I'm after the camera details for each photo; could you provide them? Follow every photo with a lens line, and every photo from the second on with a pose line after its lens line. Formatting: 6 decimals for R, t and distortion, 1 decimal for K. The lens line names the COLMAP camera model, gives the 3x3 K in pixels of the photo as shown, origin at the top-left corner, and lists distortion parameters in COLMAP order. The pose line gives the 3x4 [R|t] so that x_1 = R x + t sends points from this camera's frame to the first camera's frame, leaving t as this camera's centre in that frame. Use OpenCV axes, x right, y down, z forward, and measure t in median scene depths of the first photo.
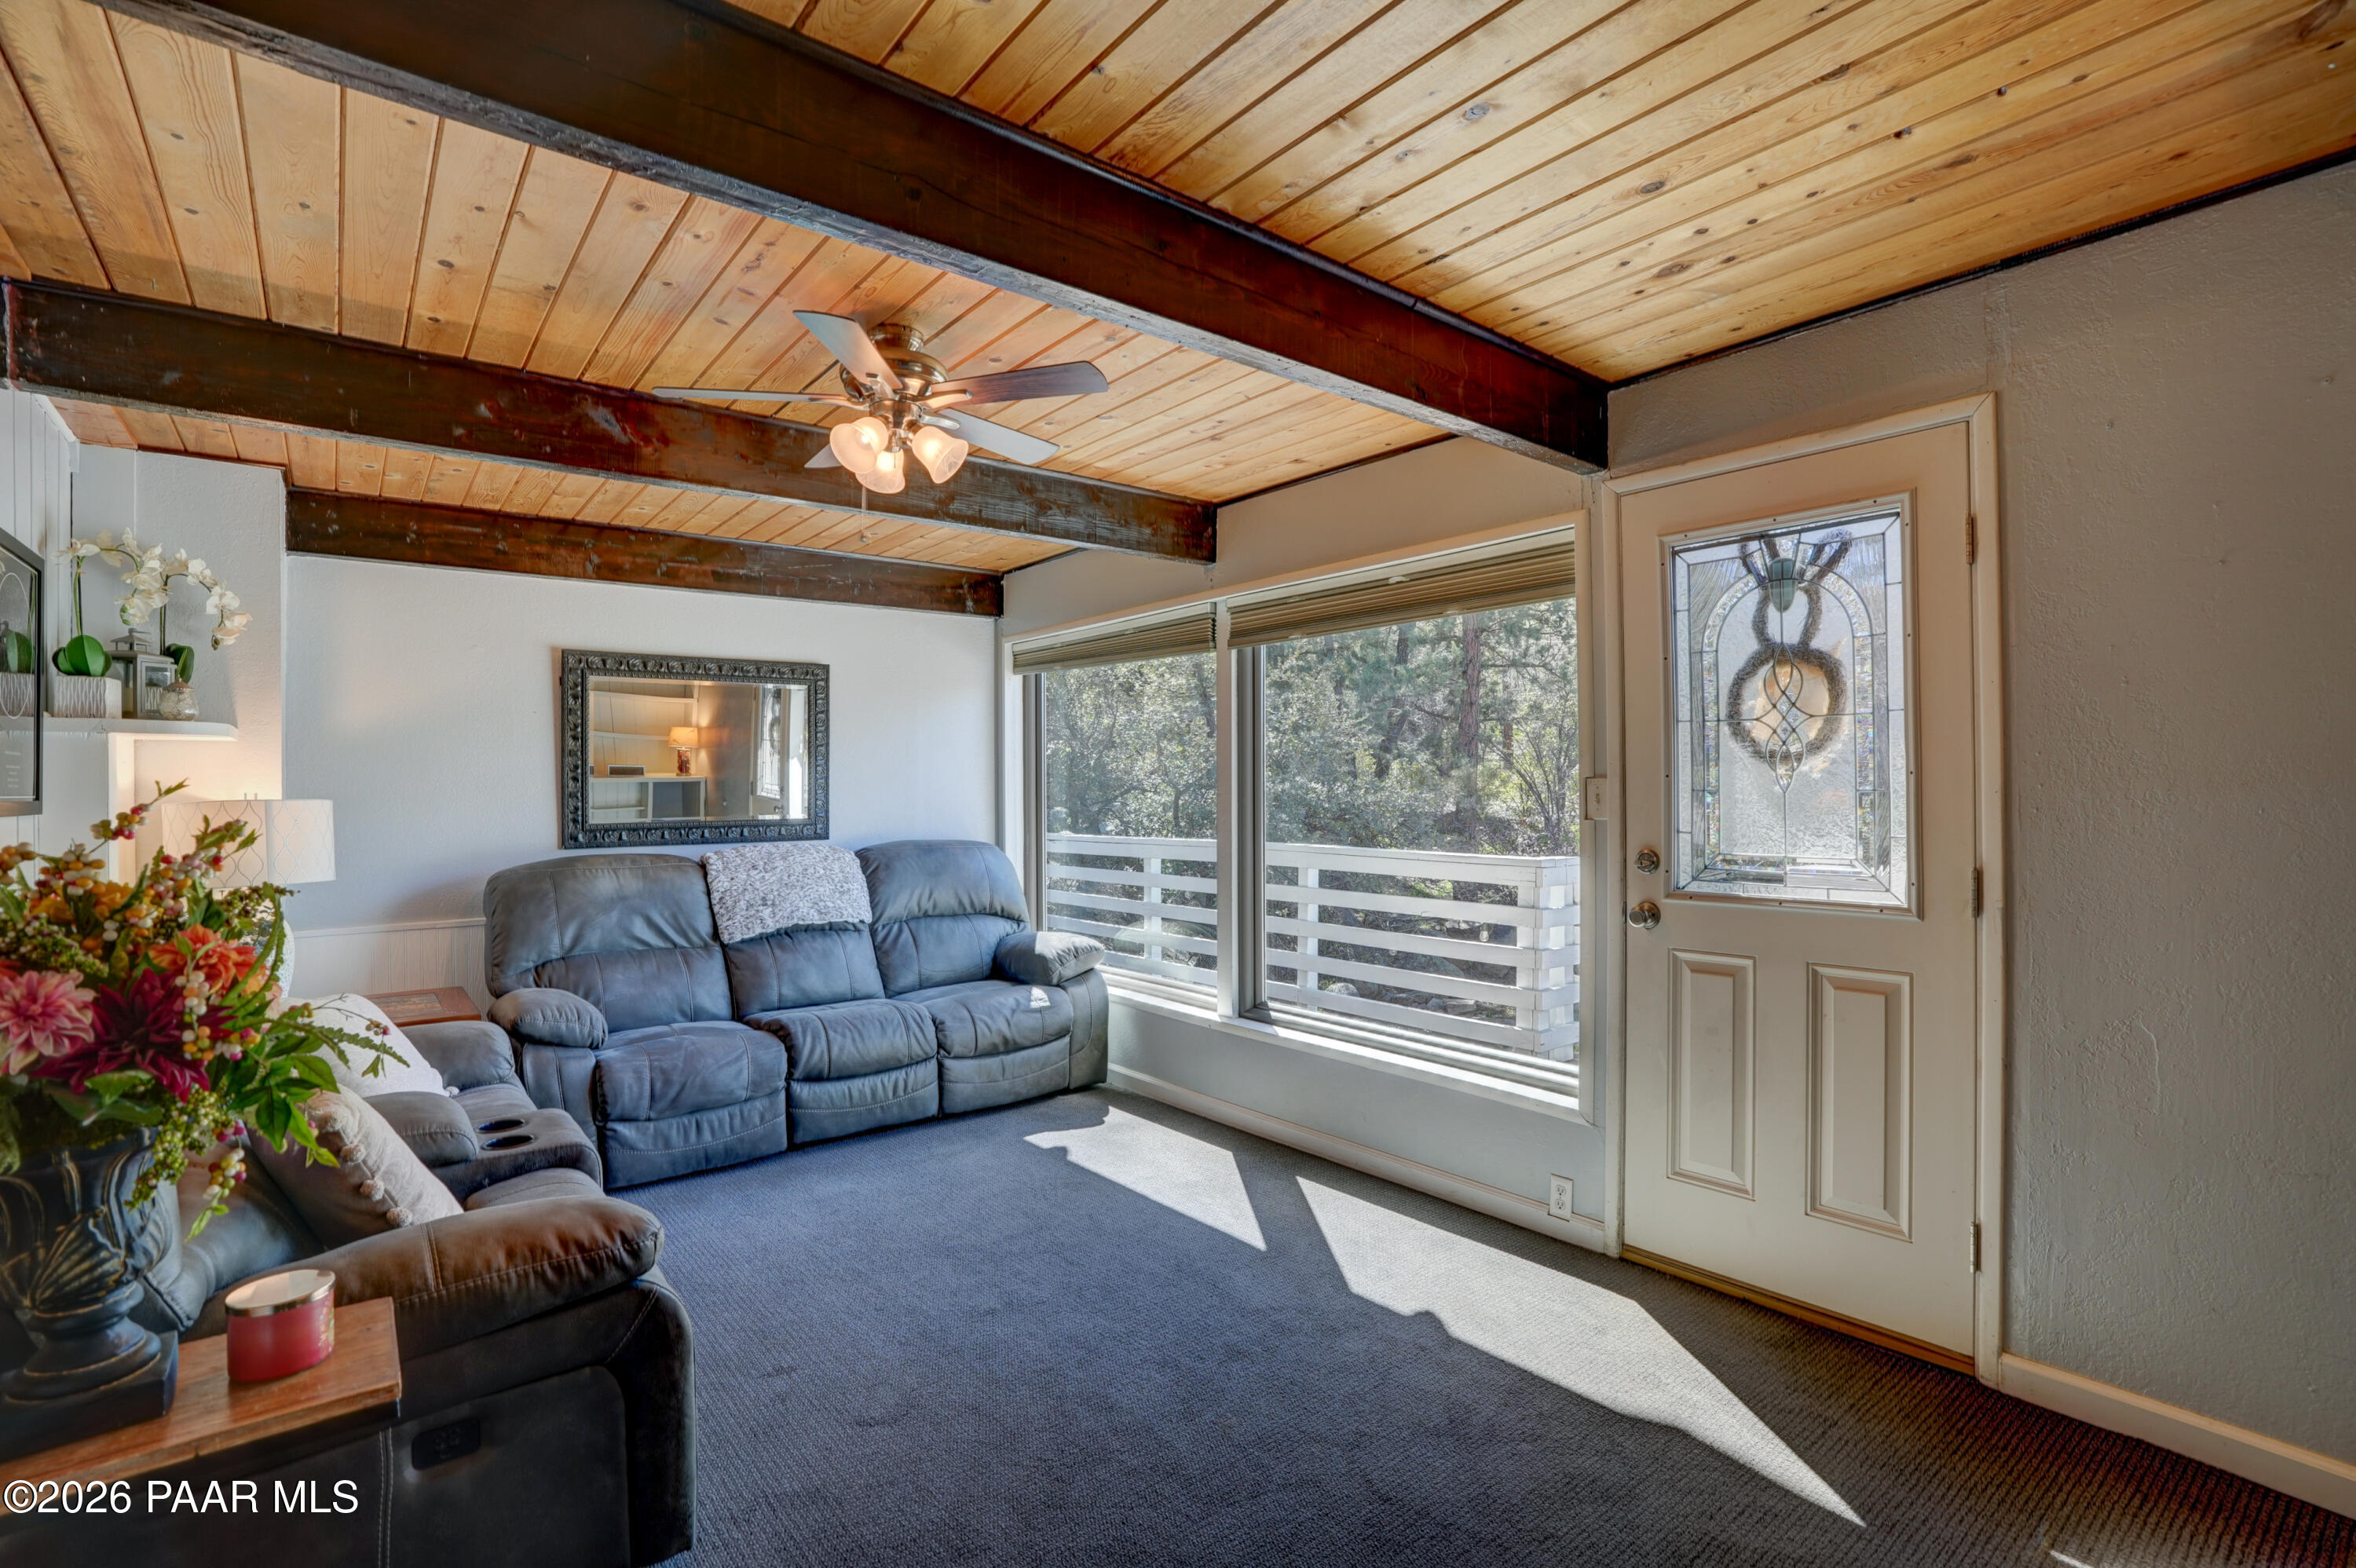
lens RADIAL K [[1077.8, 0, 1176.6], [0, 1077.8, 780.0], [0, 0, 1]] dist [-0.067360, 0.024277]
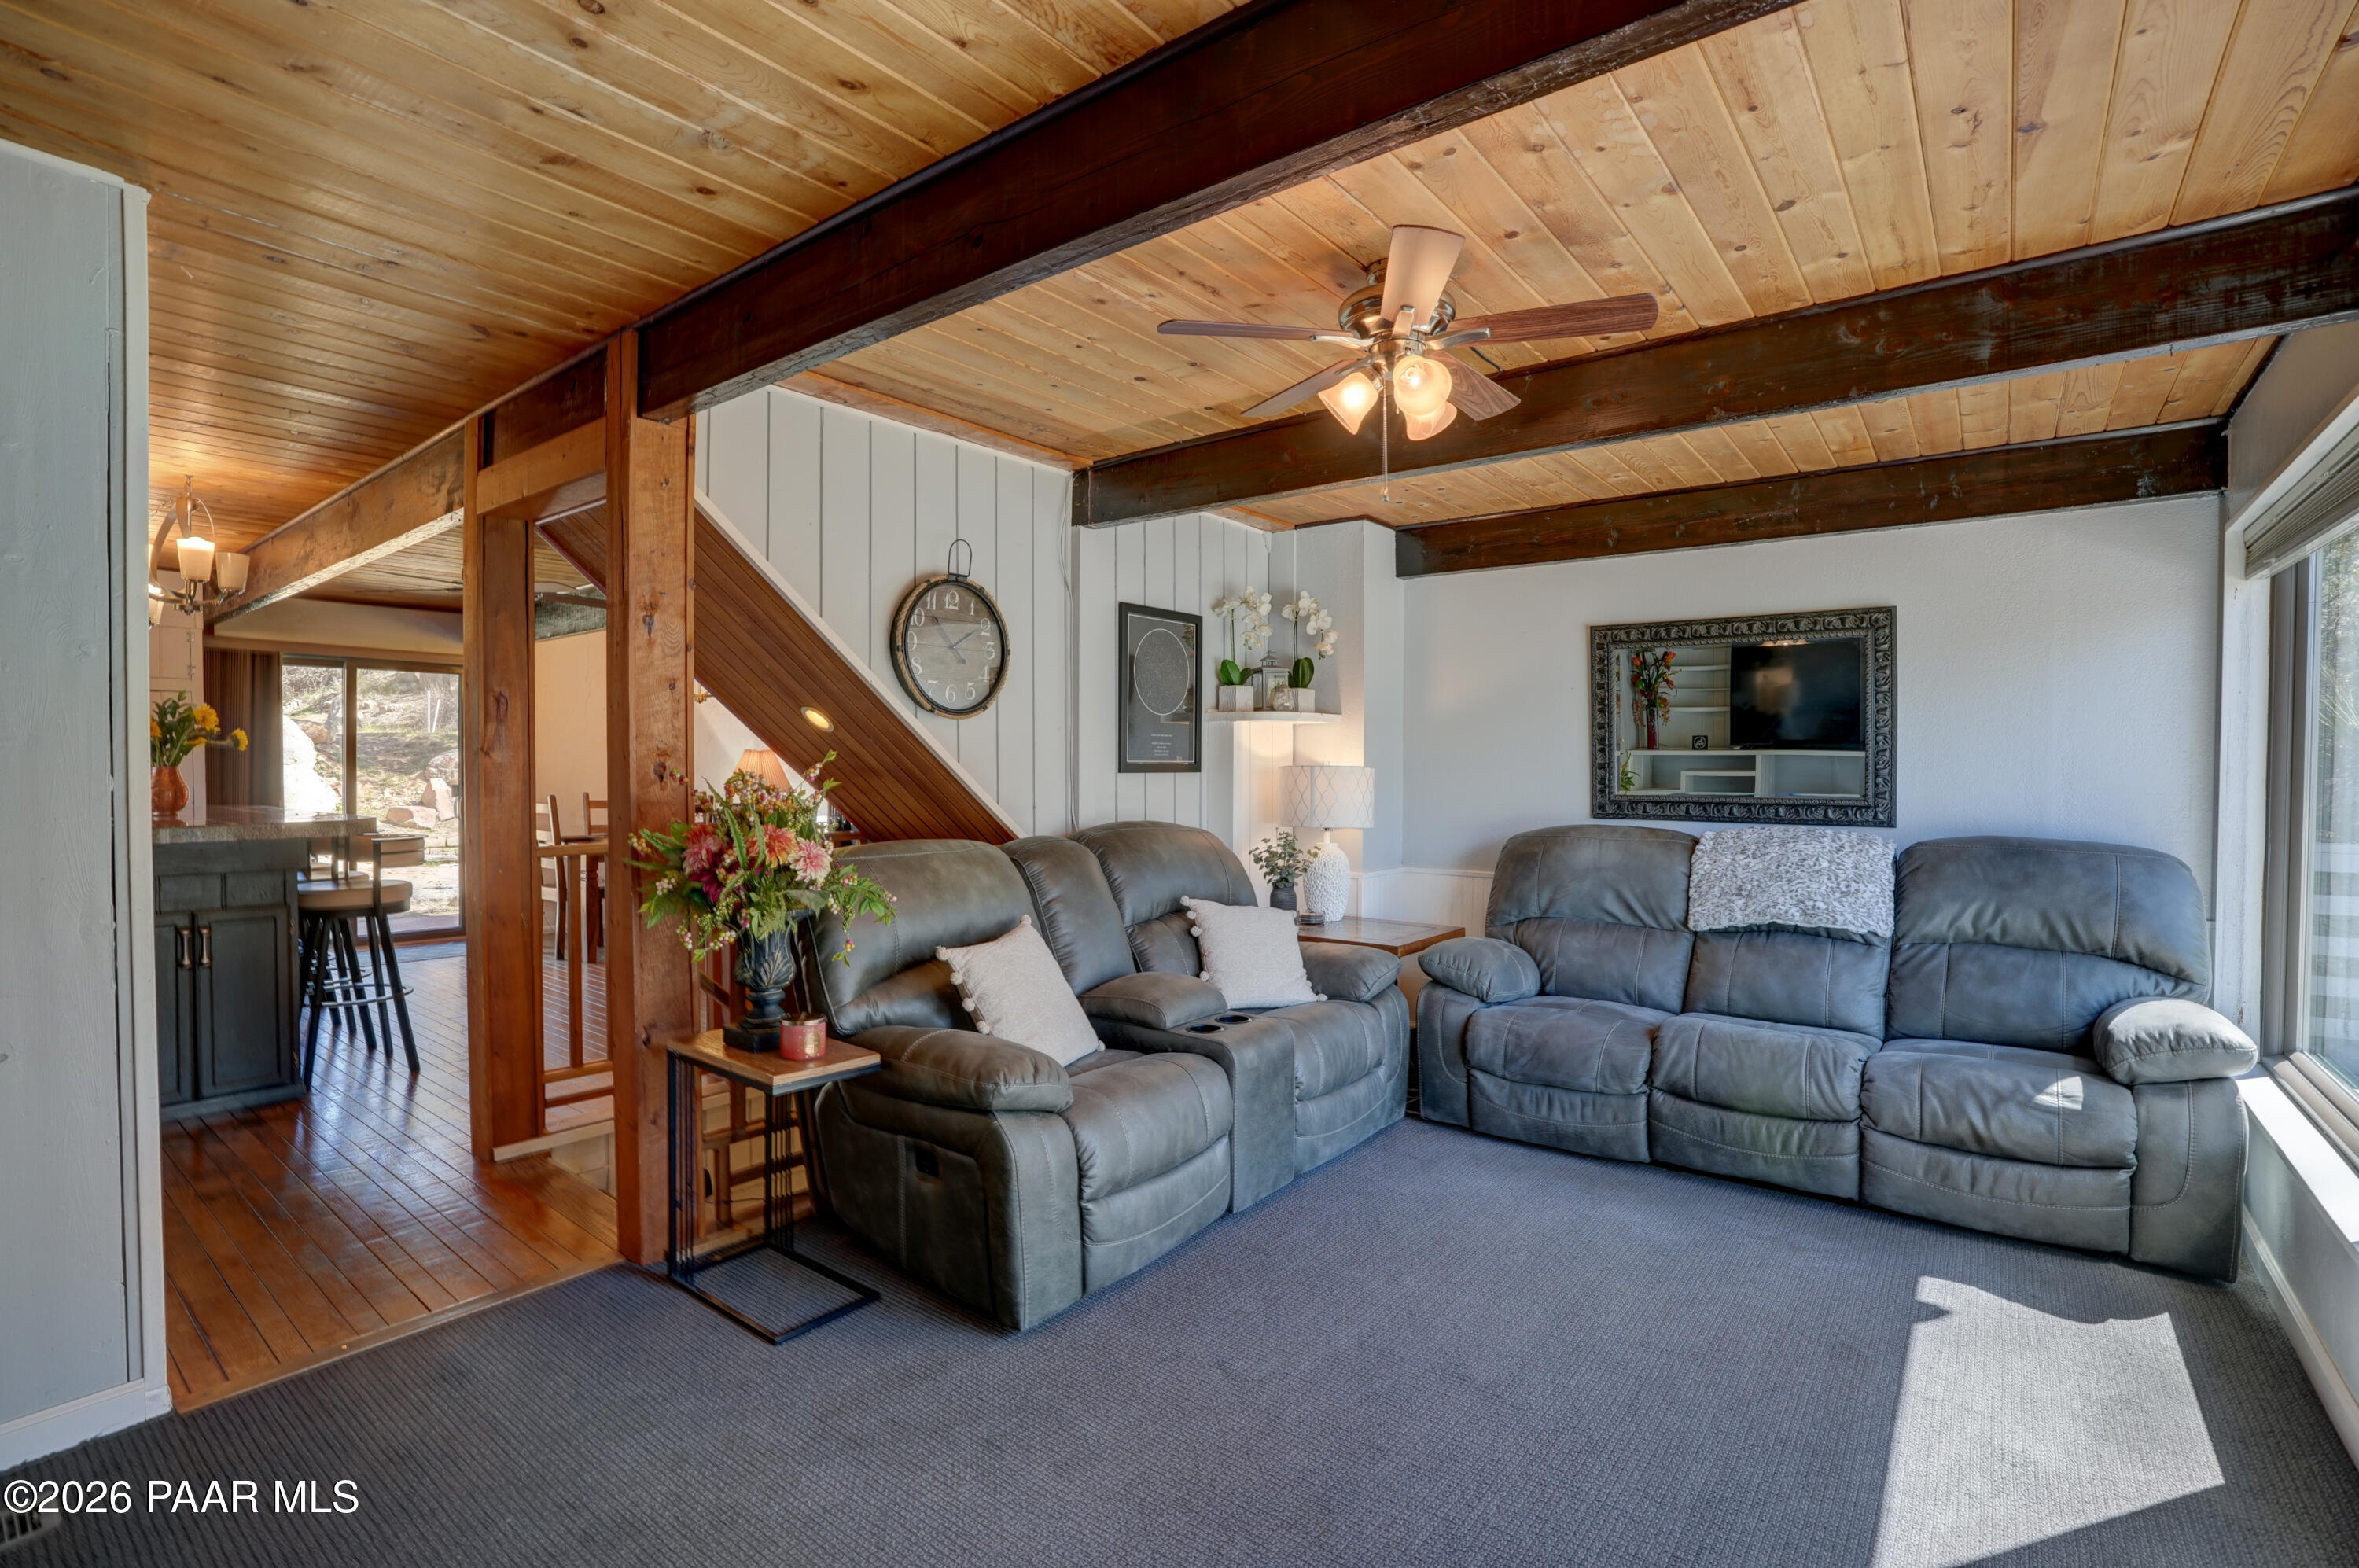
lens RADIAL K [[1079.3, 0, 1178.1], [0, 1079.3, 780.0], [0, 0, 1]] dist [-0.067360, 0.024277]
pose [[0.239918, 0.025319, -0.970463, 0.361091], [-0.000814, 0.999665, 0.025879, 0.000763], [0.970793, -0.005419, 0.239858, 0.360679]]
